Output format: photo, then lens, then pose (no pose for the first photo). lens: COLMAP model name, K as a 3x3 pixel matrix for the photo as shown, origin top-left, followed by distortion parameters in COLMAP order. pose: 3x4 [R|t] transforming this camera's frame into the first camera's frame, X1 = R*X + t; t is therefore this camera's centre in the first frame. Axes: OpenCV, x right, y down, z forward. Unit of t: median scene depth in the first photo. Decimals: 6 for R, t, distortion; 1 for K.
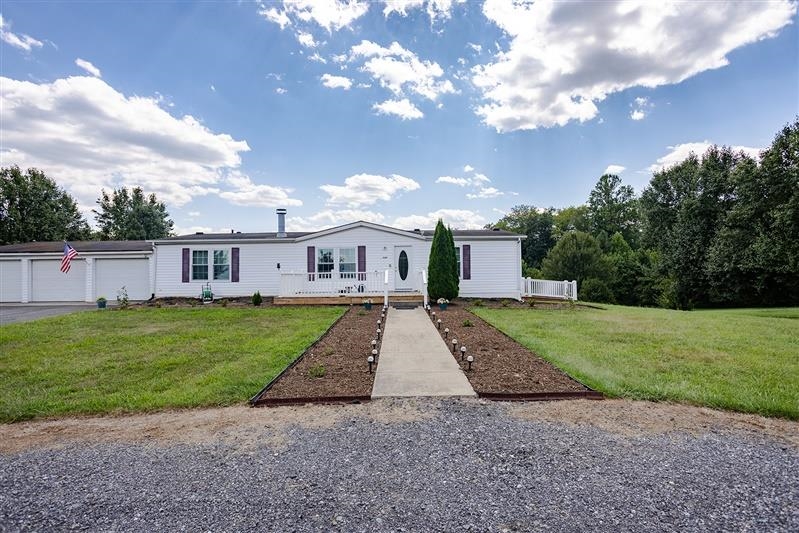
lens RADIAL K [[379.1, 0, 409.3], [0, 379.1, 261.7], [0, 0, 1]] dist [-0.003379, 0.002367]
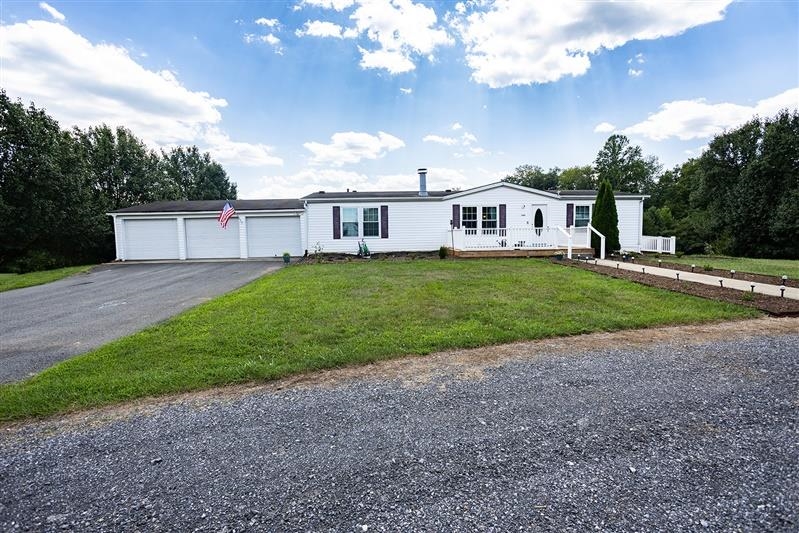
lens RADIAL K [[378.7, 0, 402.7], [0, 378.7, 272.4], [0, 0, 1]] dist [-0.030792, 0.016774]
pose [[0.998936, -0.009920, 0.045034, -0.214693], [0.003955, 0.991419, 0.130664, 0.004369], [-0.045943, -0.130347, 0.990403, -0.032088]]
